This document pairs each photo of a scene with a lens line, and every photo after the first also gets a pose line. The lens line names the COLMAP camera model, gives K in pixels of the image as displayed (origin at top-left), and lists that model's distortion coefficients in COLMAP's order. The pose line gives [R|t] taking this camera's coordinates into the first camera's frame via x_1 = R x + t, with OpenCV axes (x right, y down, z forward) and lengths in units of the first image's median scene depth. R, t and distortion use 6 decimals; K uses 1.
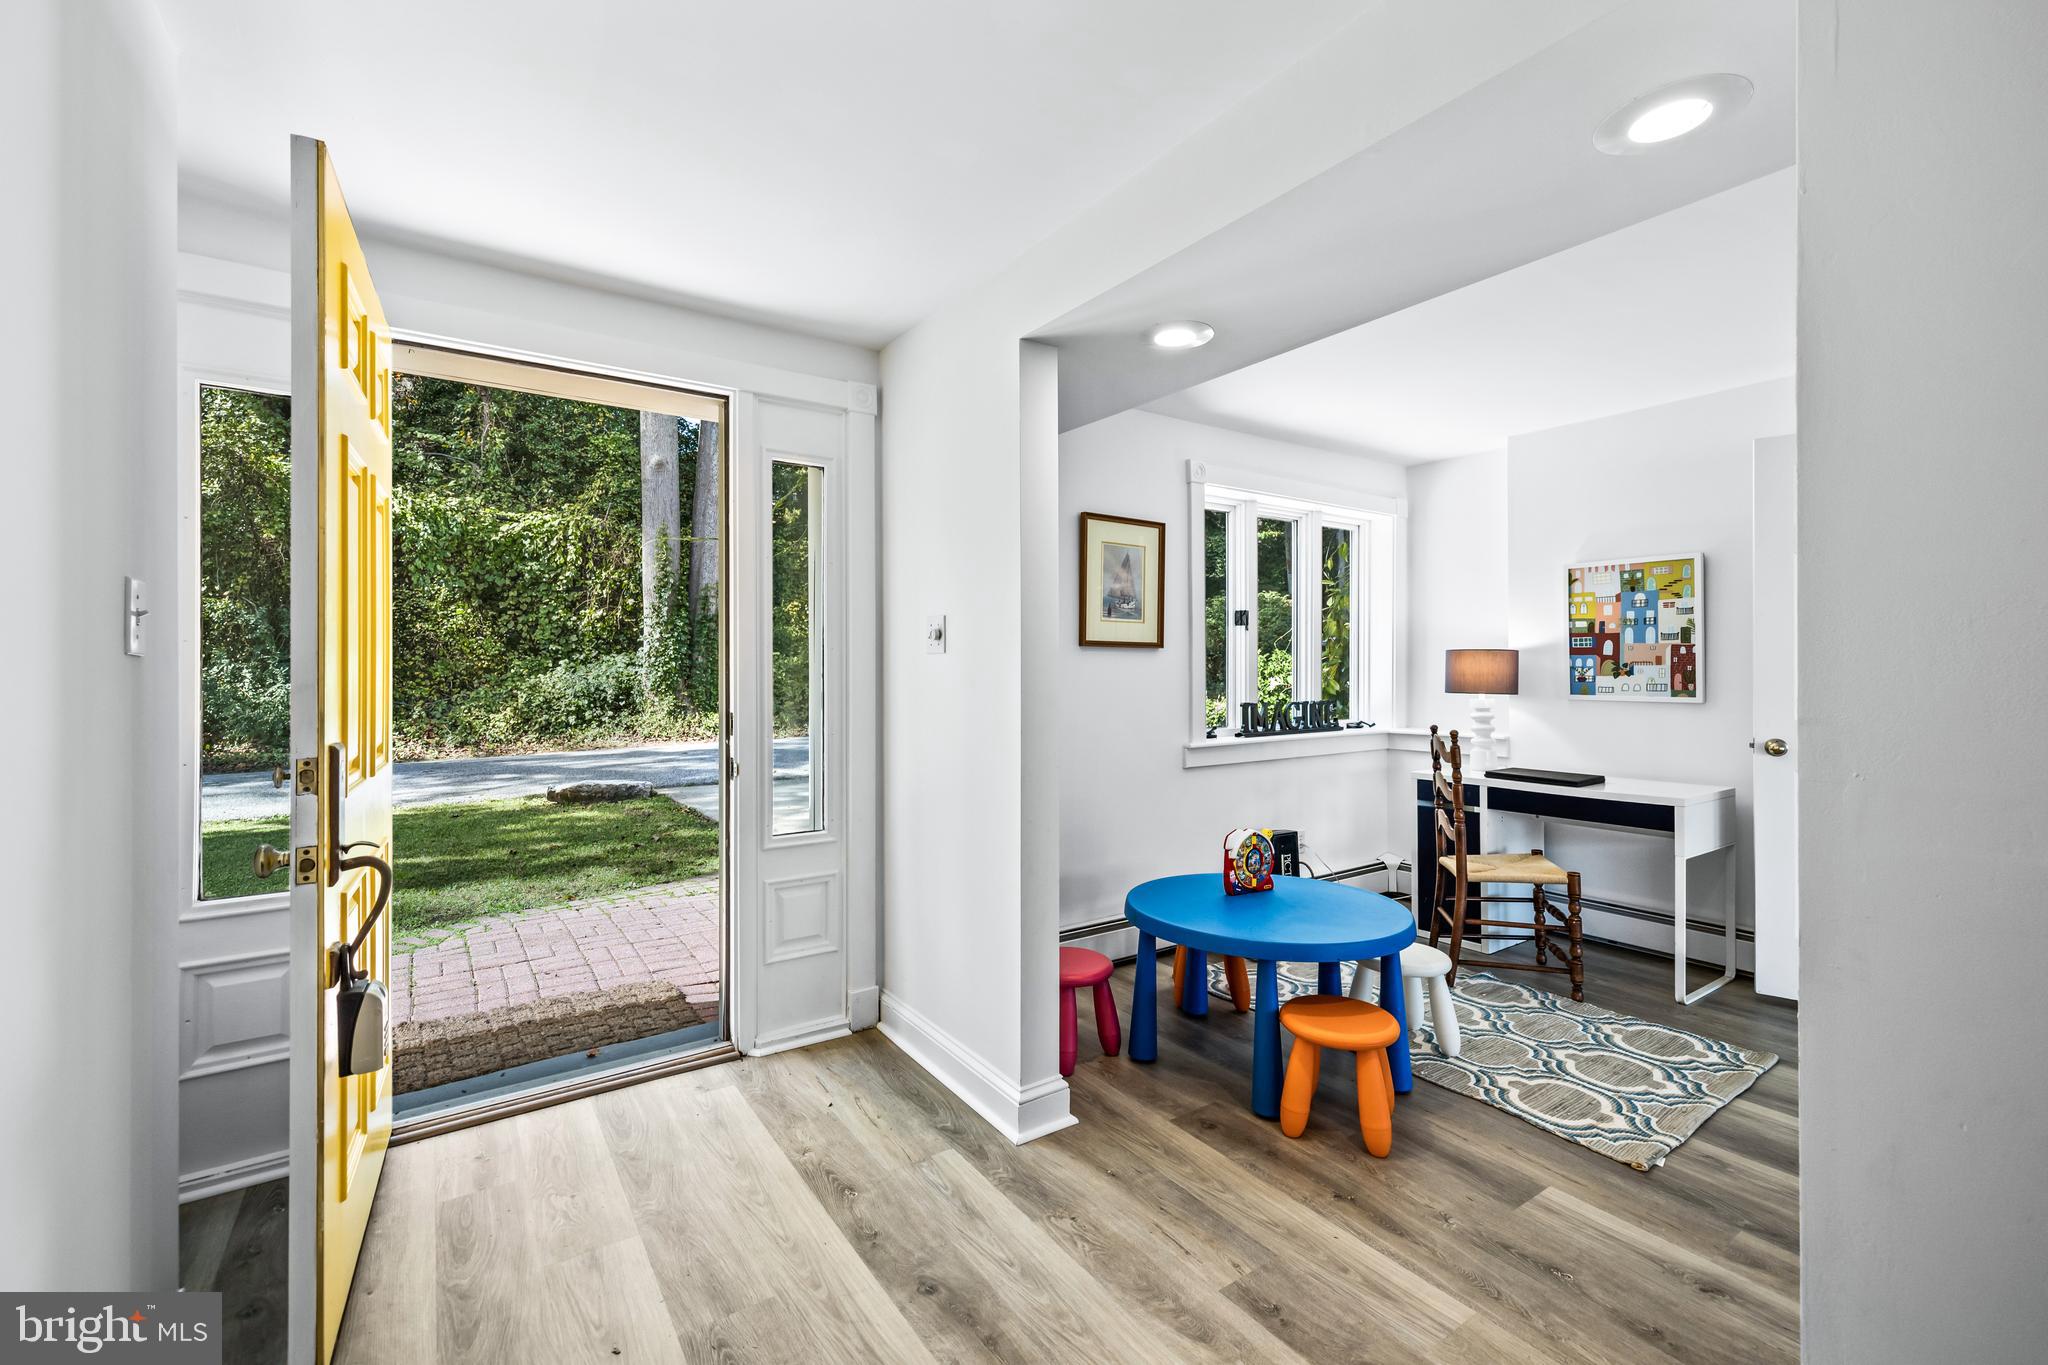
lens RADIAL K [[877.6, 0, 1017.8], [0, 877.6, 668.1], [0, 0, 1]] dist [0.004041, 0.001964]
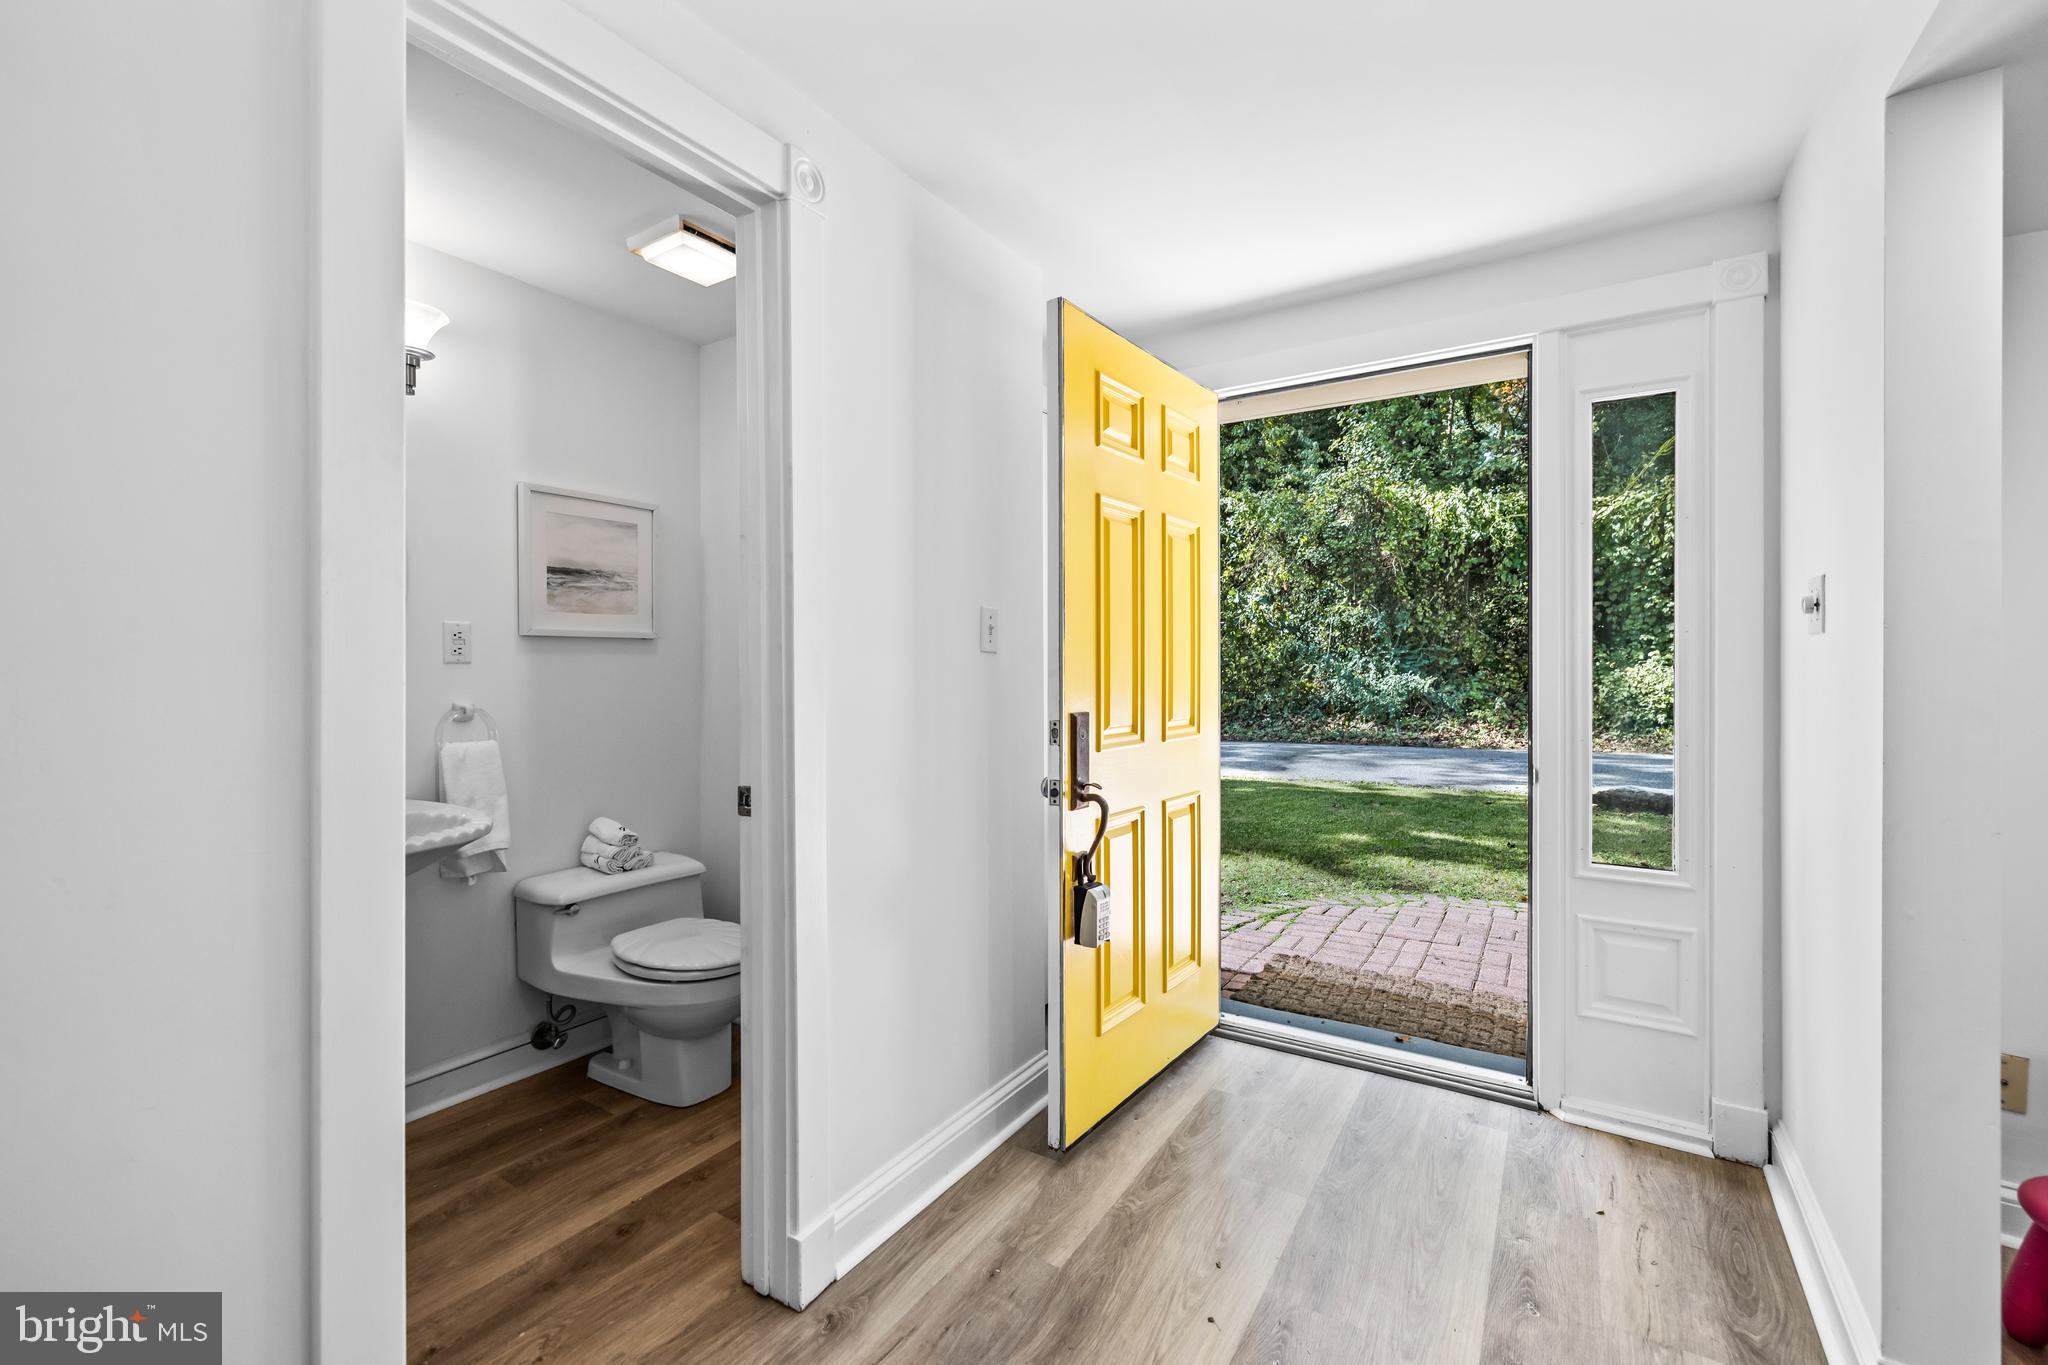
lens RADIAL K [[877.6, 0, 1002.1], [0, 877.6, 672.2], [0, 0, 1]] dist [0.004041, 0.001964]
pose [[0.388997, 0.008711, -0.921198, 0.250171], [0.002476, 0.999942, 0.010502, 0.003120], [0.921236, -0.006366, 0.388953, 0.168520]]
